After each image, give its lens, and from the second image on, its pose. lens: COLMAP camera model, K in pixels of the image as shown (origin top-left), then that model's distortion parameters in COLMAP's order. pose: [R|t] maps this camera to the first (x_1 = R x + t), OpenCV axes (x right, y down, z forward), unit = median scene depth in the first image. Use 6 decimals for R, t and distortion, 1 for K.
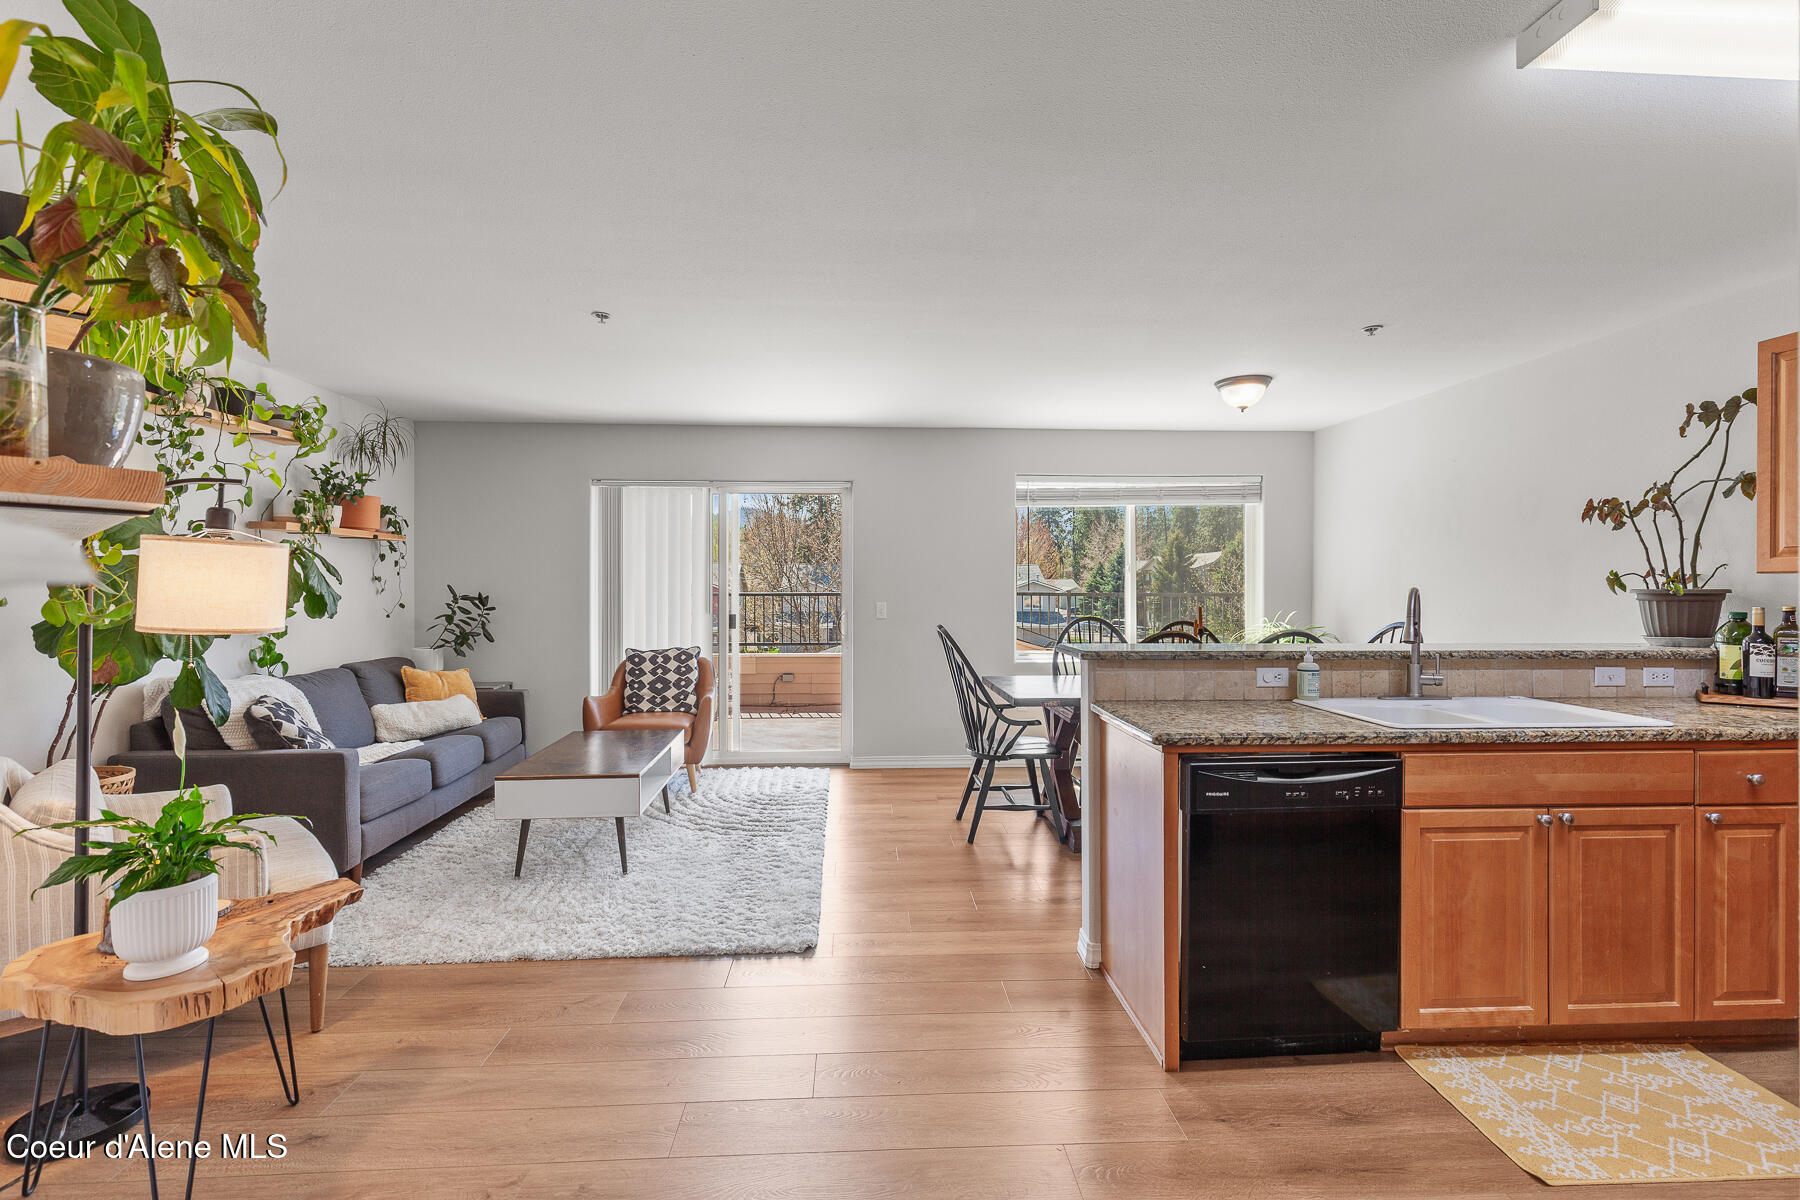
lens RADIAL K [[867.2, 0, 895.2], [0, 867.2, 577.1], [0, 0, 1]] dist [0.037598, 0.000302]
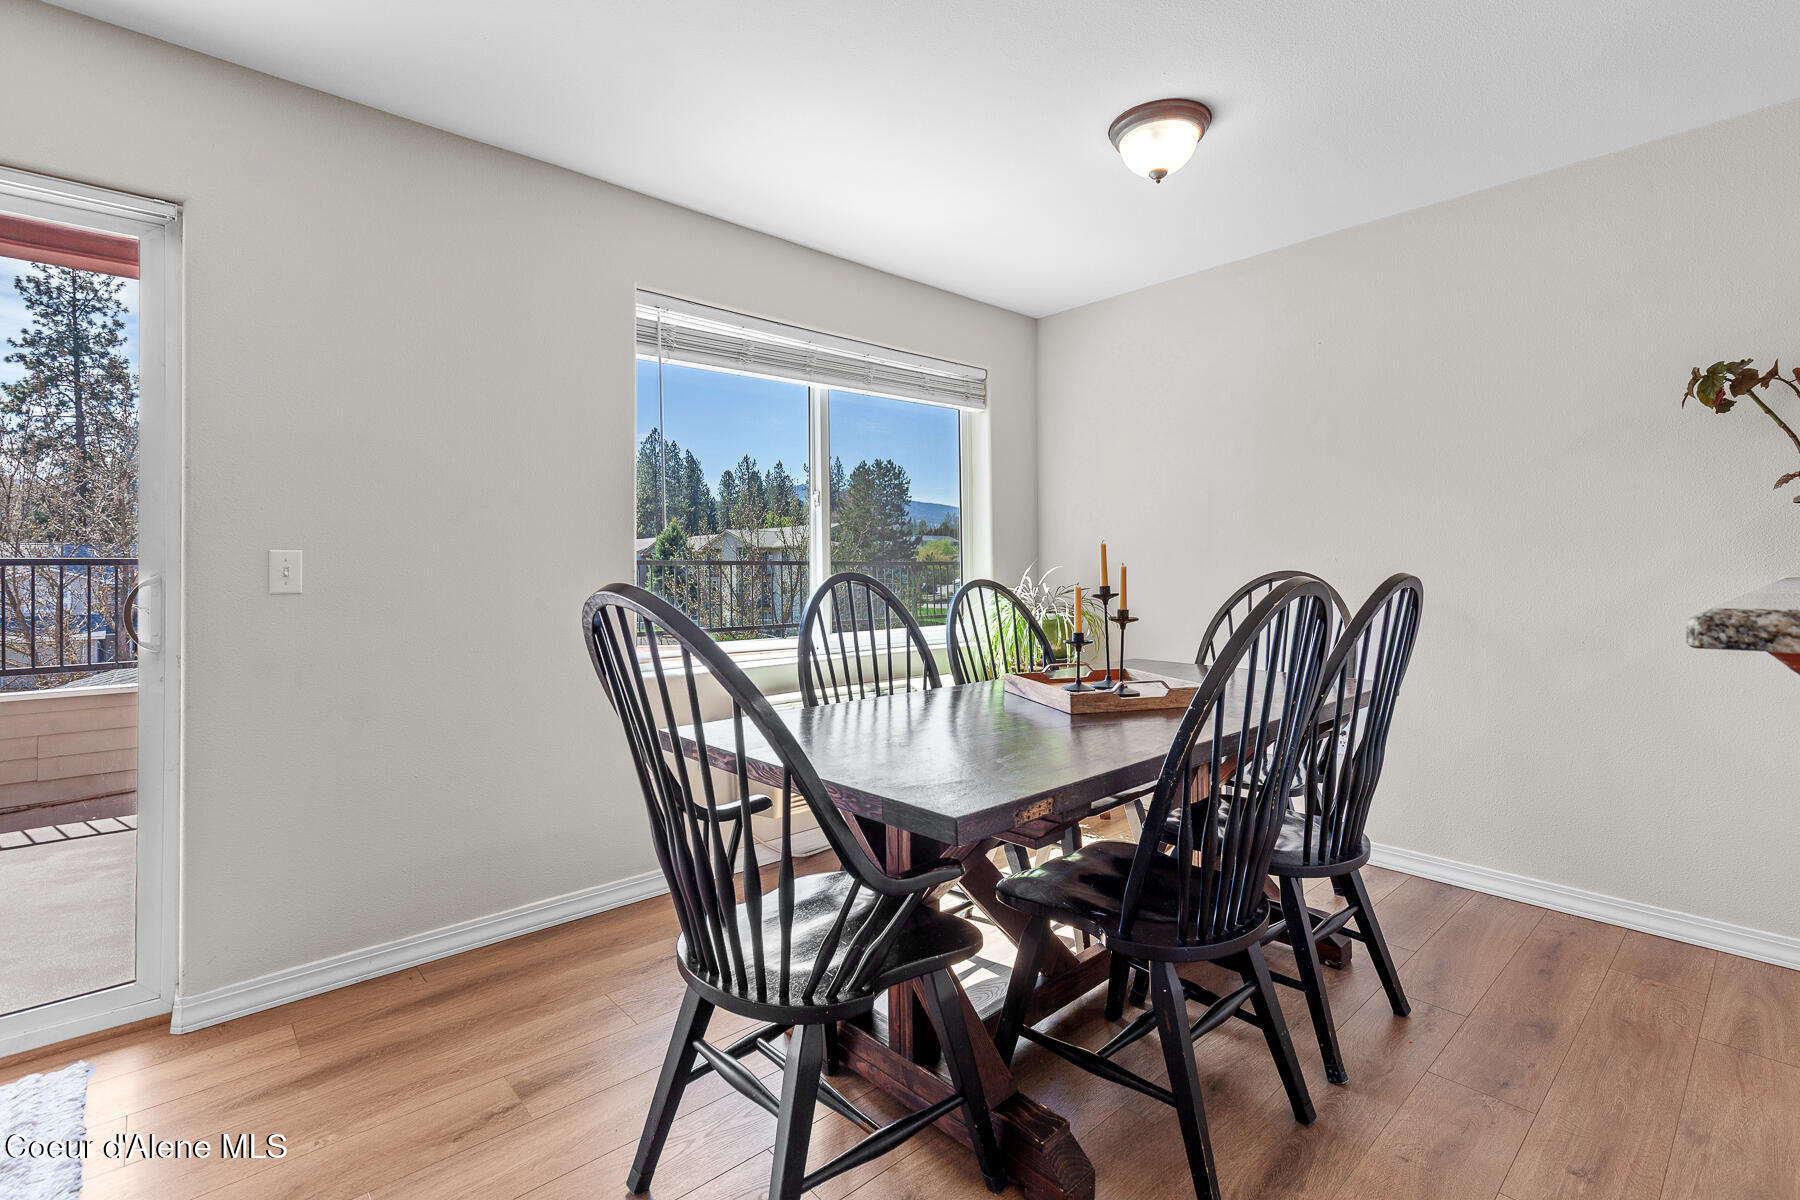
lens RADIAL K [[867.2, 0, 895.2], [0, 867.2, 577.1], [0, 0, 1]] dist [0.037598, 0.000302]
pose [[0.793381, 0.000948, 0.608725, -0.046057], [-0.001719, 0.999998, 0.000683, 0.046559], [-0.608723, -0.001588, 0.793381, 0.583298]]
